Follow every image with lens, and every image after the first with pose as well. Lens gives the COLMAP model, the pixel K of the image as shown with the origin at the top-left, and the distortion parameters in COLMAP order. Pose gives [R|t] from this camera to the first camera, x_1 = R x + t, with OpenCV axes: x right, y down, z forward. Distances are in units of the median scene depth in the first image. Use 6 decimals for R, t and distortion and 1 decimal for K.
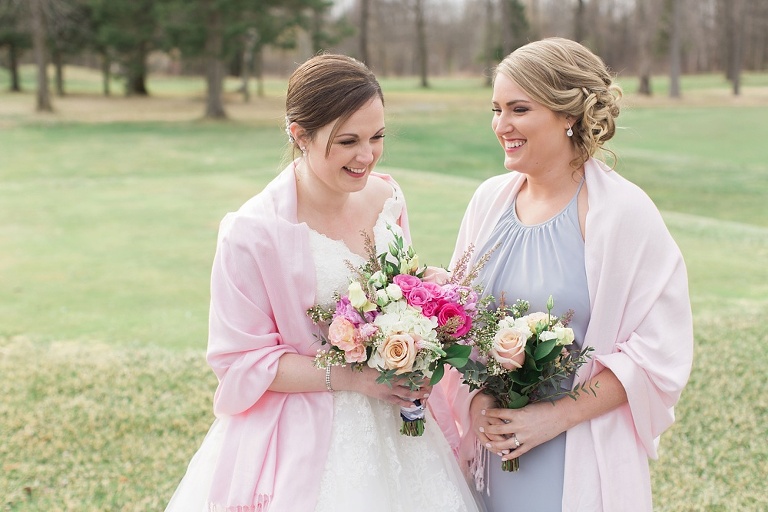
lens RADIAL K [[1097.0, 0, 384.0], [0, 1097.0, 256.0], [0, 0, 1]] dist [0.025055, -0.011111]
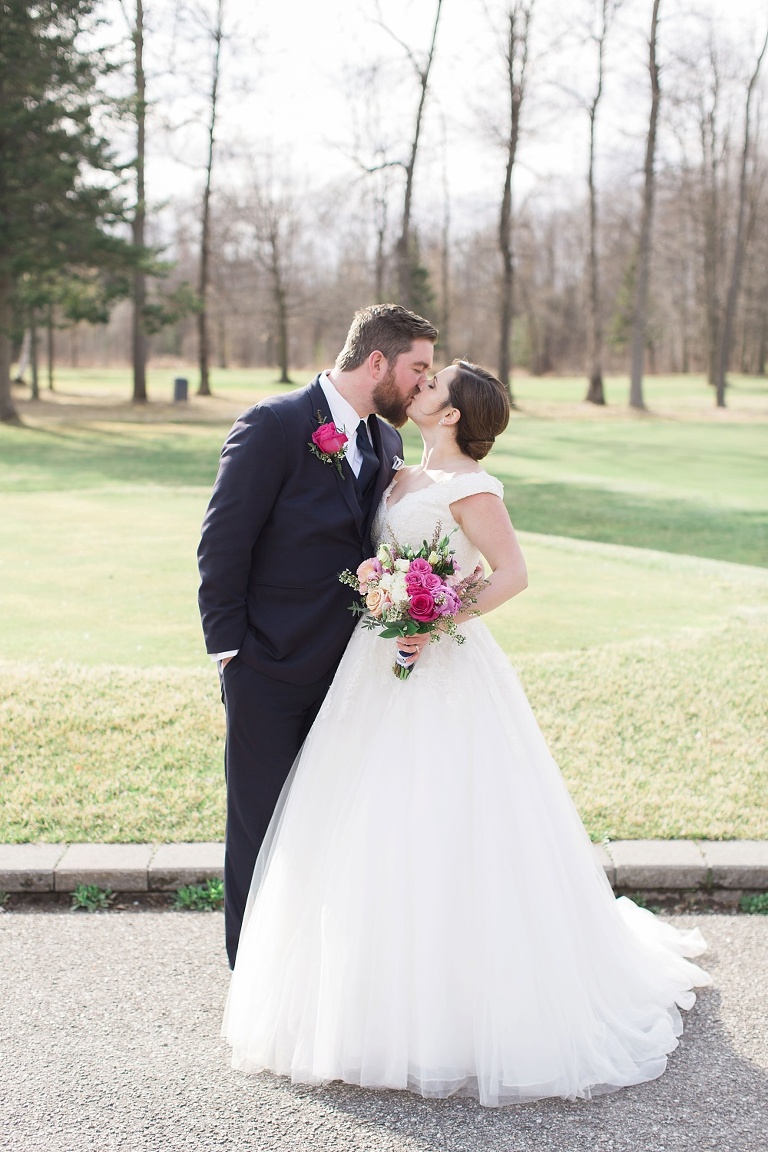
lens RADIAL K [[1647.3, 0, 384.0], [0, 1647.3, 576.0], [0, 0, 1]] dist [0.032111, -0.027353]
pose [[0.994485, 0.014029, 0.103934, -0.095134], [-0.010287, 0.999282, -0.036452, 0.063487], [-0.104371, 0.035182, 0.993916, -0.460963]]
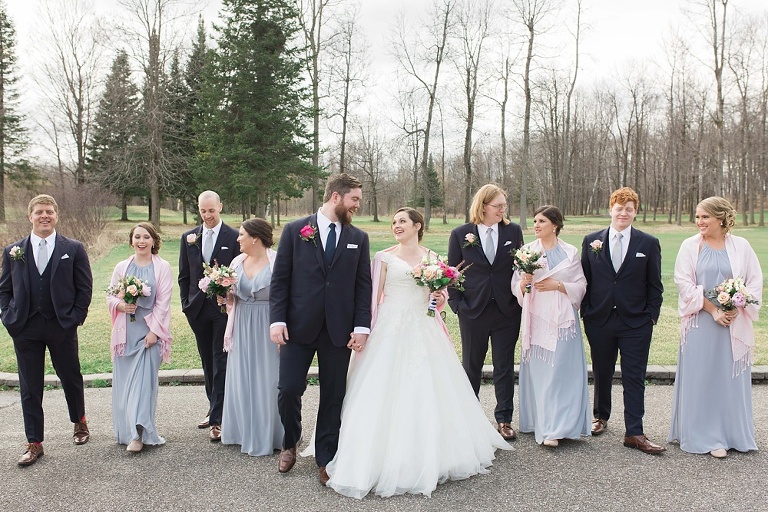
lens RADIAL K [[721.6, 0, 384.0], [0, 721.6, 256.0], [0, 0, 1]] dist [0.001515, -0.002080]
pose [[0.998505, 0.010165, 0.053708, -0.107994], [-0.004486, 0.994481, -0.104825, 0.134470], [-0.054477, 0.104427, 0.993039, -0.853463]]
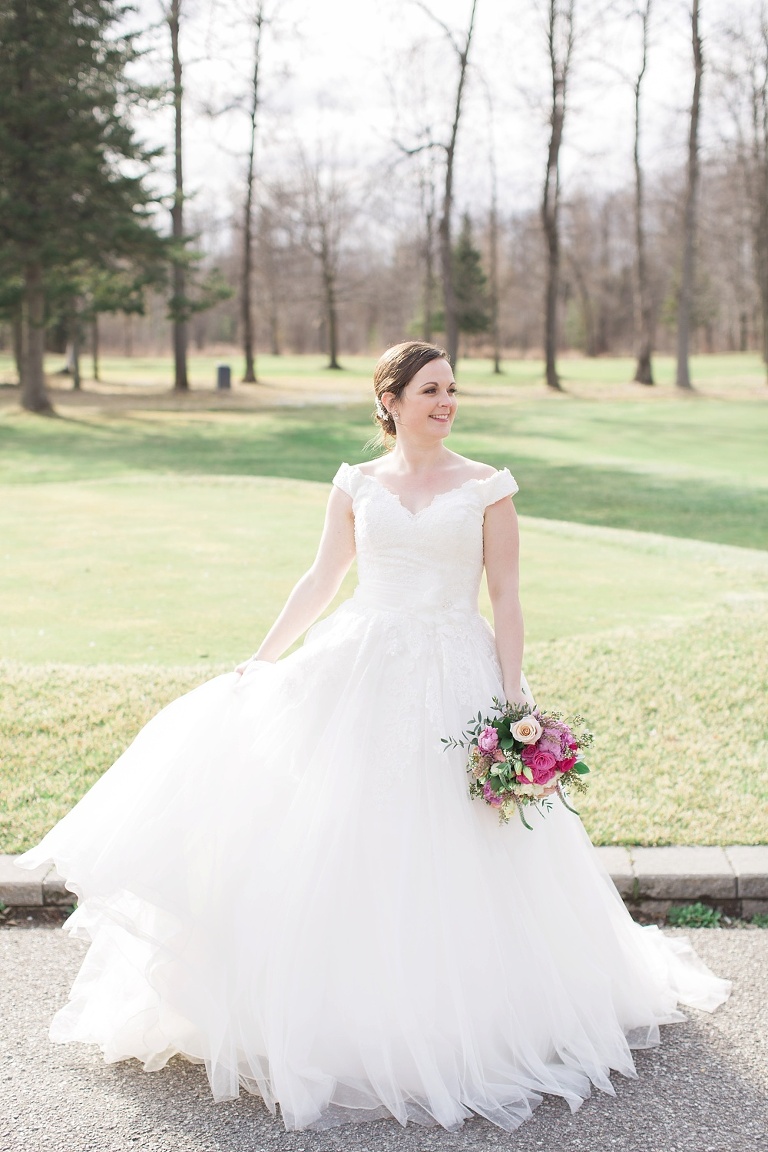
lens RADIAL K [[1647.3, 0, 384.0], [0, 1647.3, 576.0], [0, 0, 1]] dist [0.032111, -0.027353]
pose [[0.997860, 0.000074, 0.065382, 0.010456], [0.001704, 0.999630, -0.027143, 0.055239], [-0.065360, 0.027196, 0.997491, -0.408501]]
